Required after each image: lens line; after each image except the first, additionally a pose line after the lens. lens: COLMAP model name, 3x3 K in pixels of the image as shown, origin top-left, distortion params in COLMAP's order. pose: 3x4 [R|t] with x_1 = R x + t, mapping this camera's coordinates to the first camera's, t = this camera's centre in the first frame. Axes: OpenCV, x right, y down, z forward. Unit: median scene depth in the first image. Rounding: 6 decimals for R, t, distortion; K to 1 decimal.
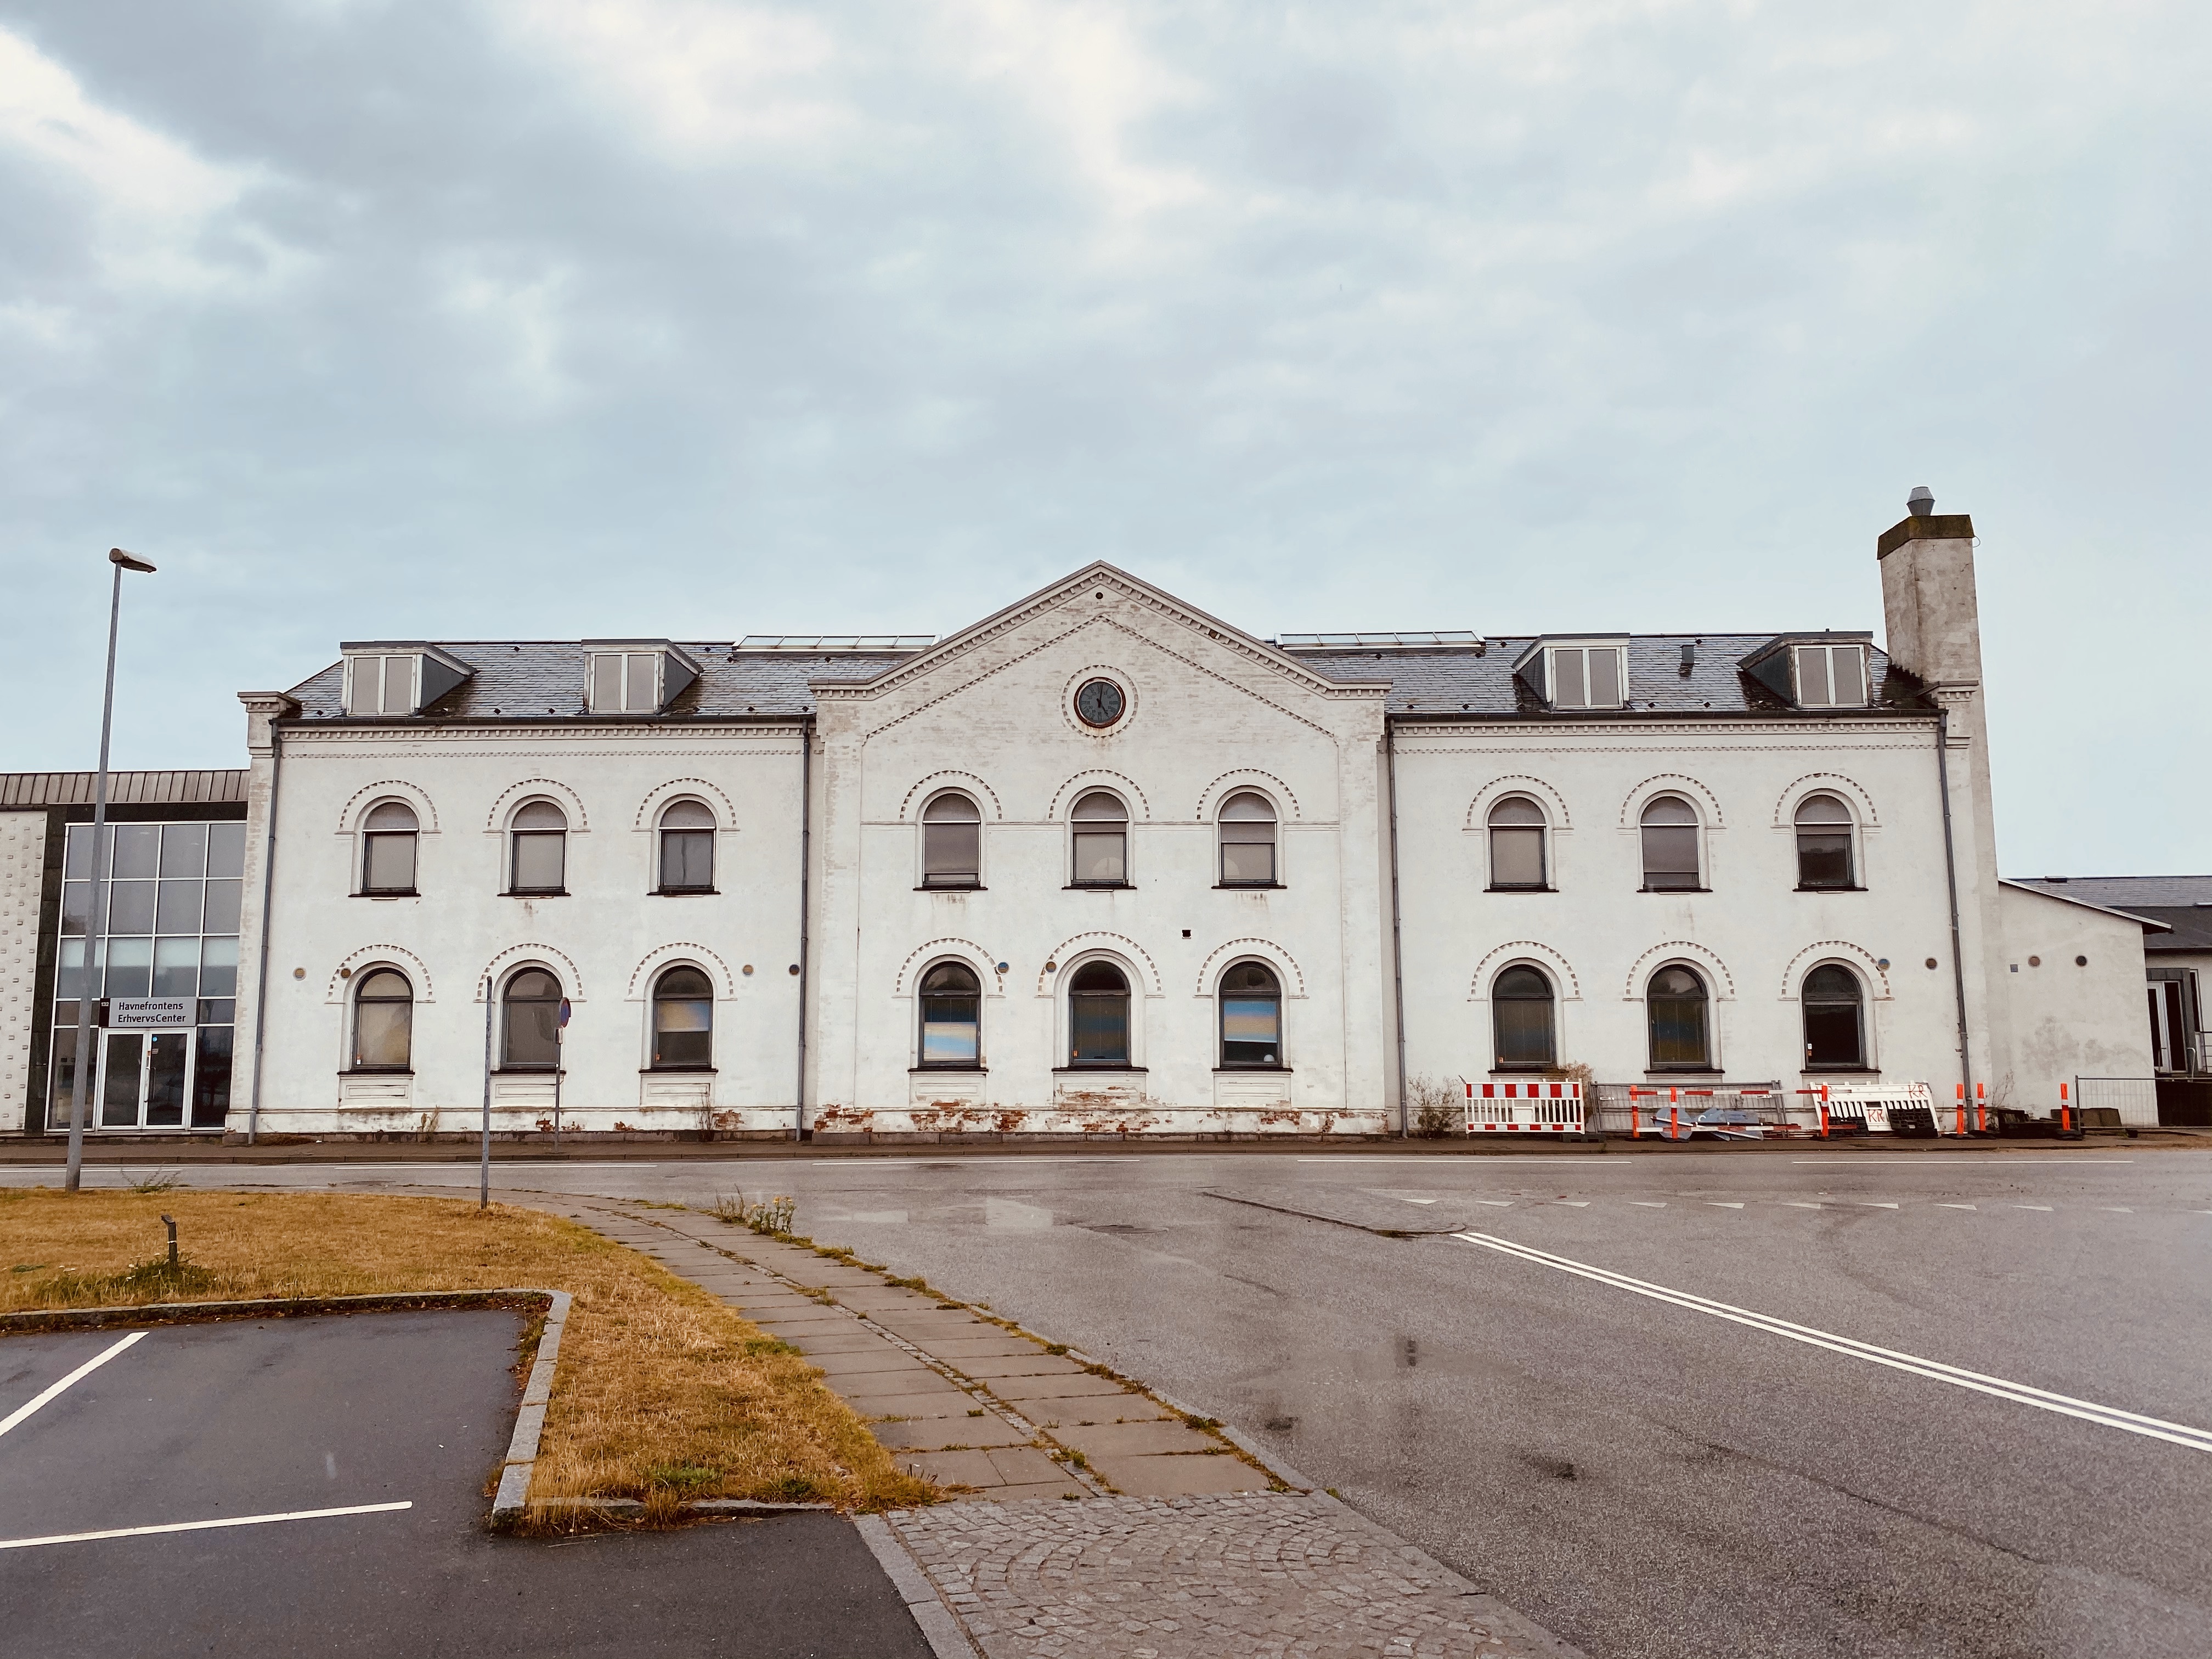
lens RADIAL K [[1694.8, 0, 1106.0], [0, 1694.8, 829.5], [0, 0, 1]] dist [0.034399, -0.069884]
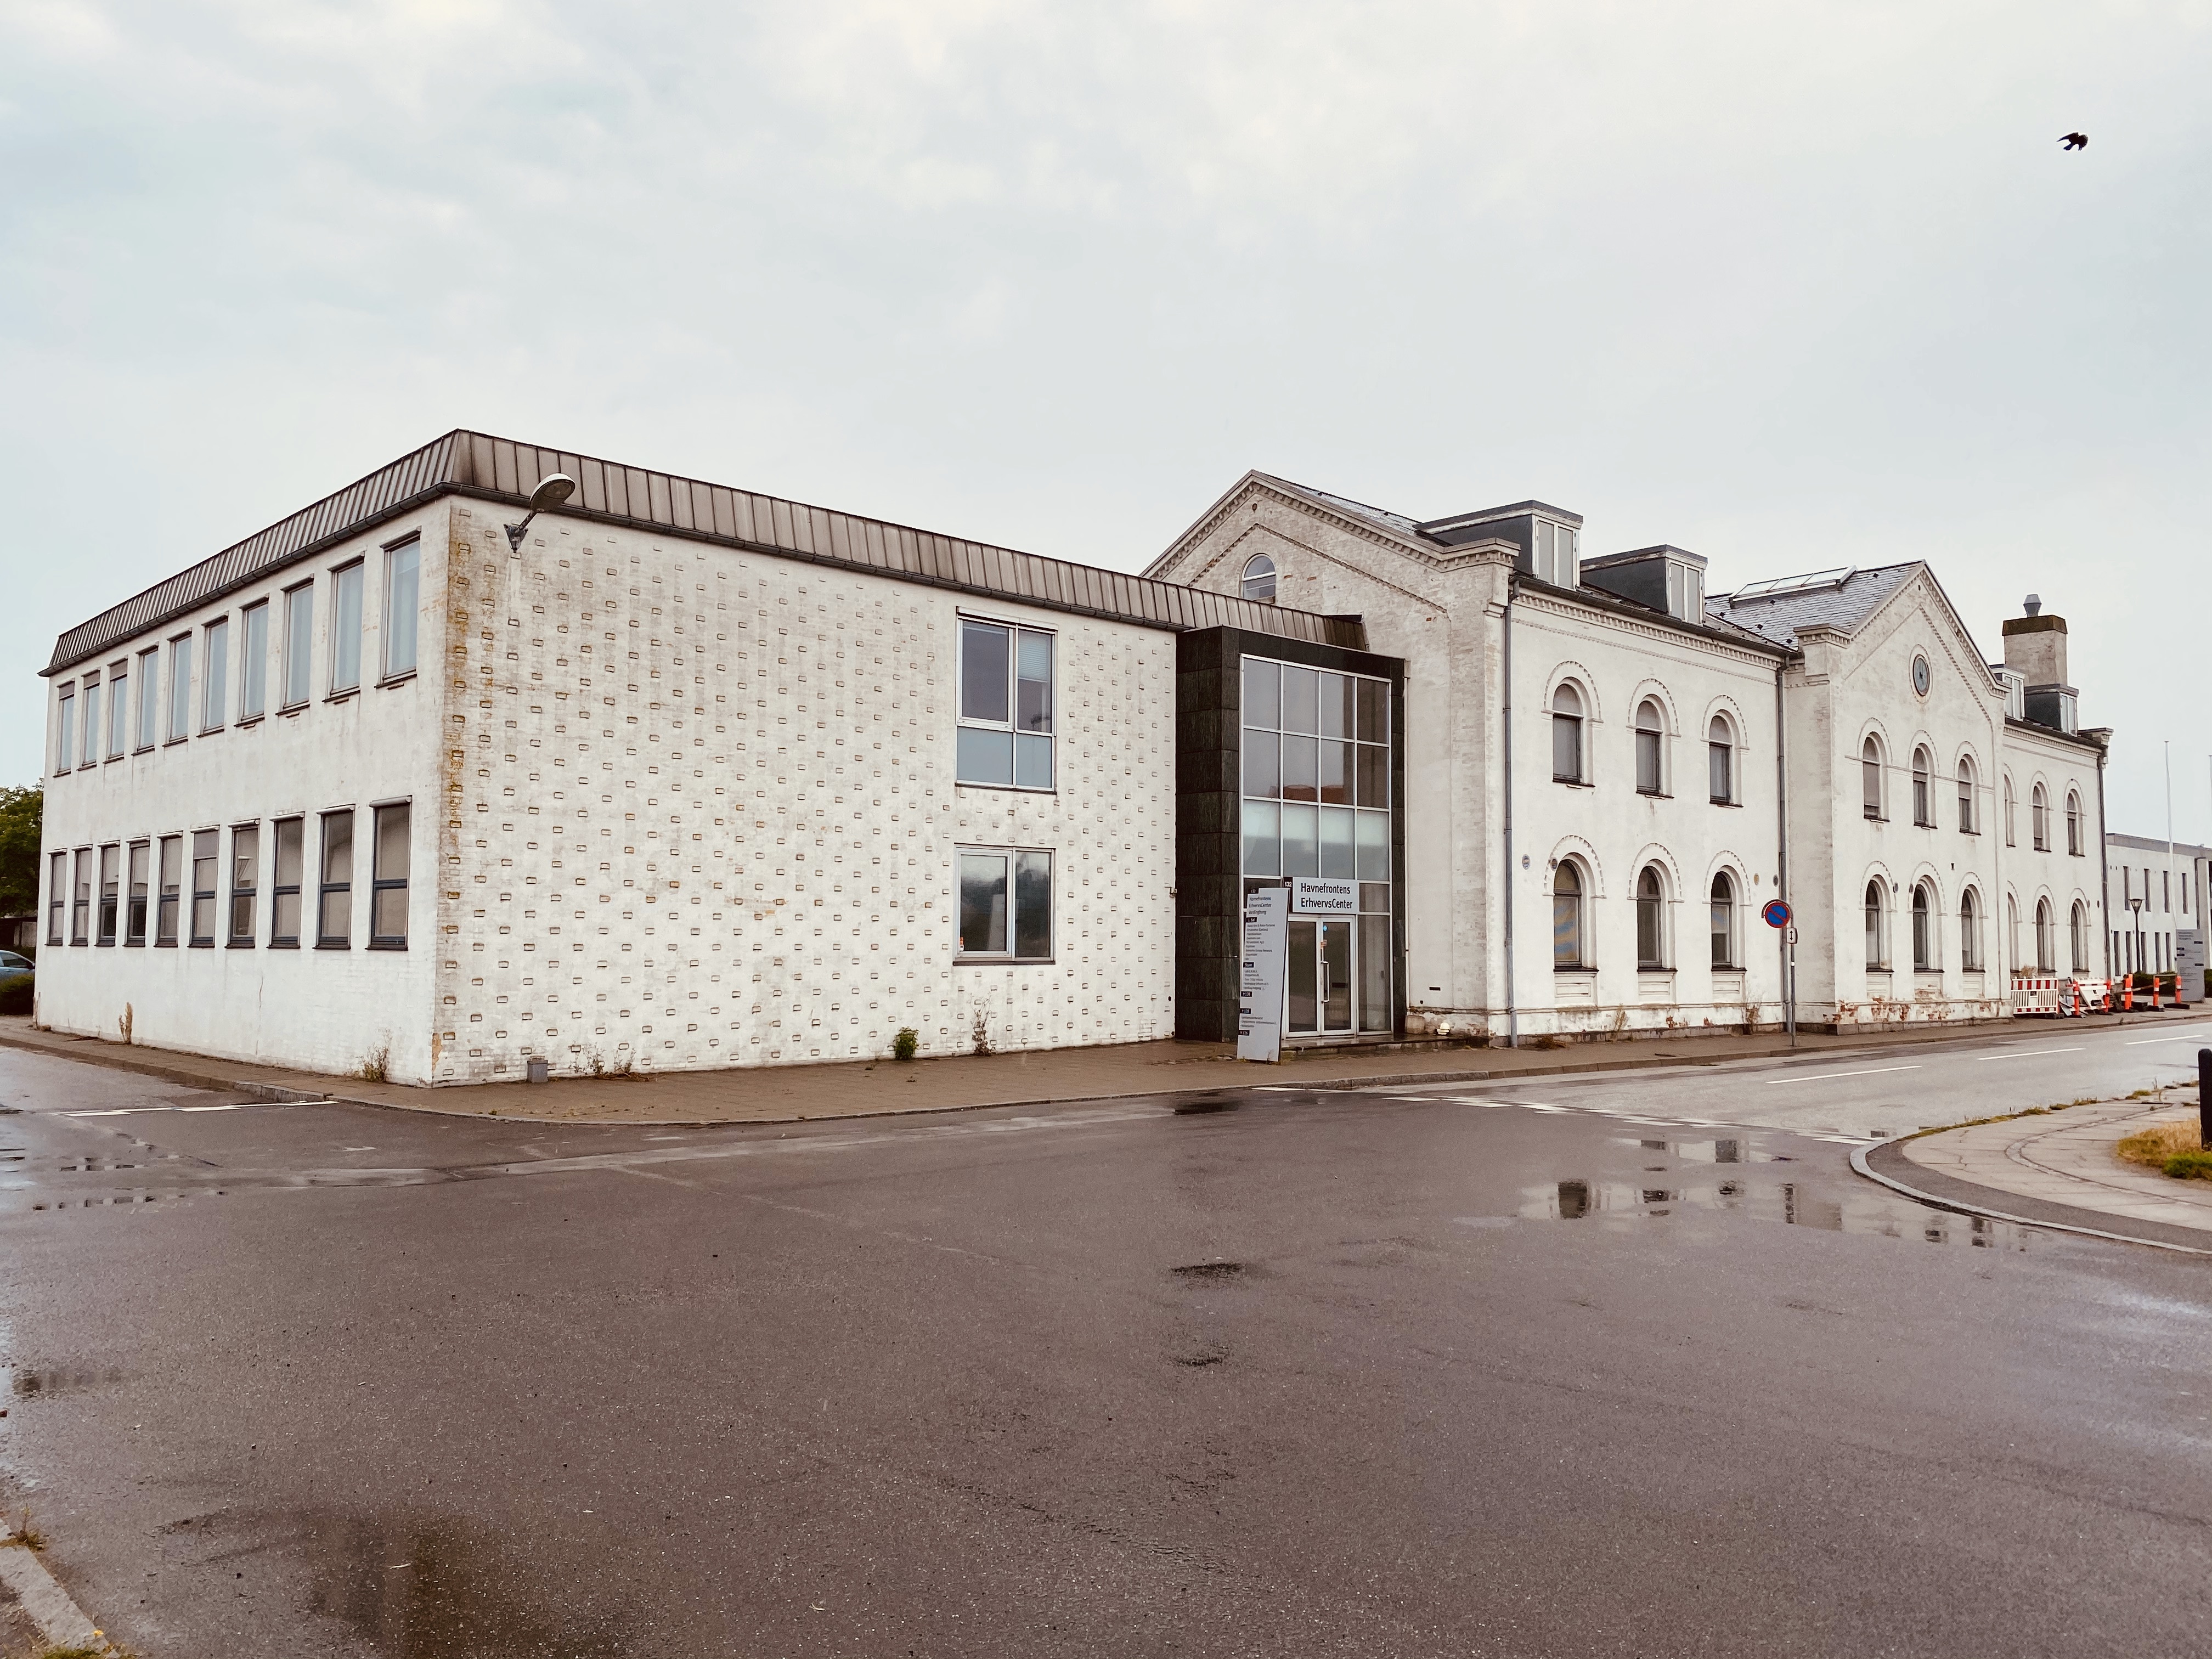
lens RADIAL K [[1645.8, 0, 1106.0], [0, 1645.8, 829.5], [0, 0, 1]] dist [0.158034, -0.255437]
pose [[0.708749, 0.060072, 0.702898, -1.281909], [-0.101972, 0.994628, 0.017816, 0.075670], [-0.698052, -0.084303, 0.711067, 0.531919]]
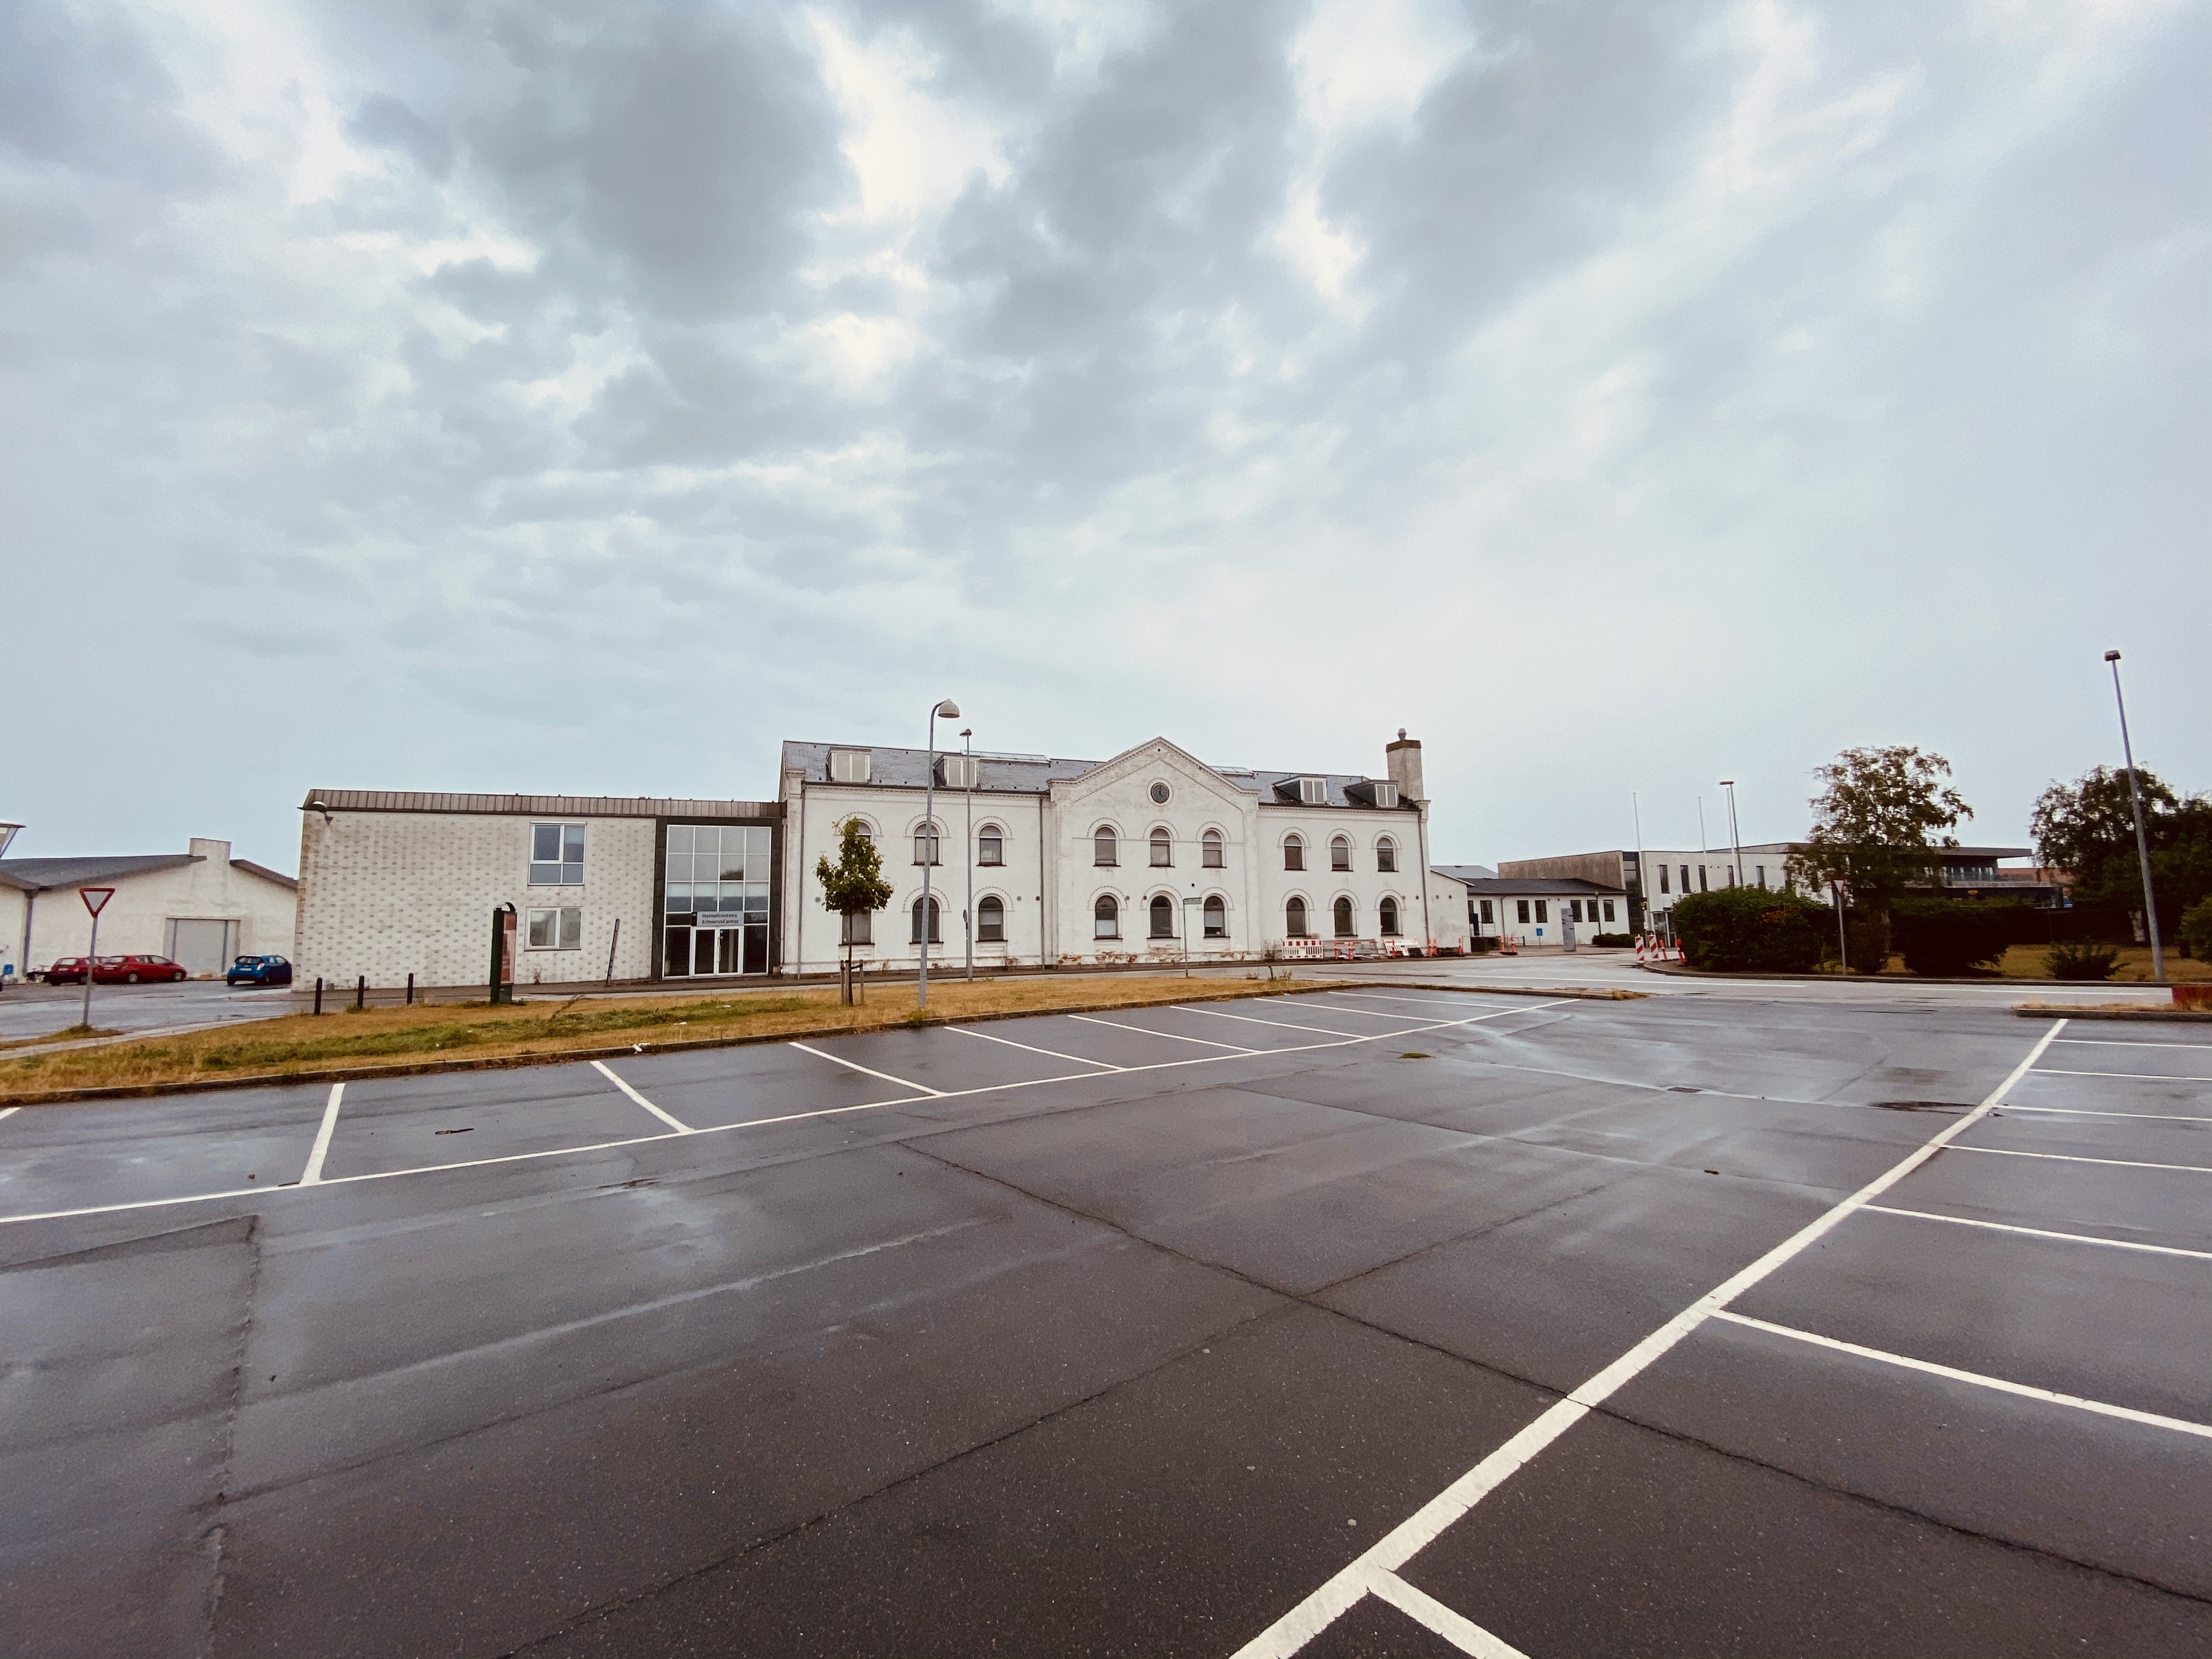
lens RADIAL K [[912.4, 0, 1117.6], [0, 912.4, 835.5], [0, 0, 1]] dist [0.028013, -0.019450]
pose [[0.918023, 0.030061, 0.395386, -0.595618], [-0.033685, 0.999430, 0.002225, -0.012533], [-0.395094, -0.015361, 0.918512, -0.221418]]
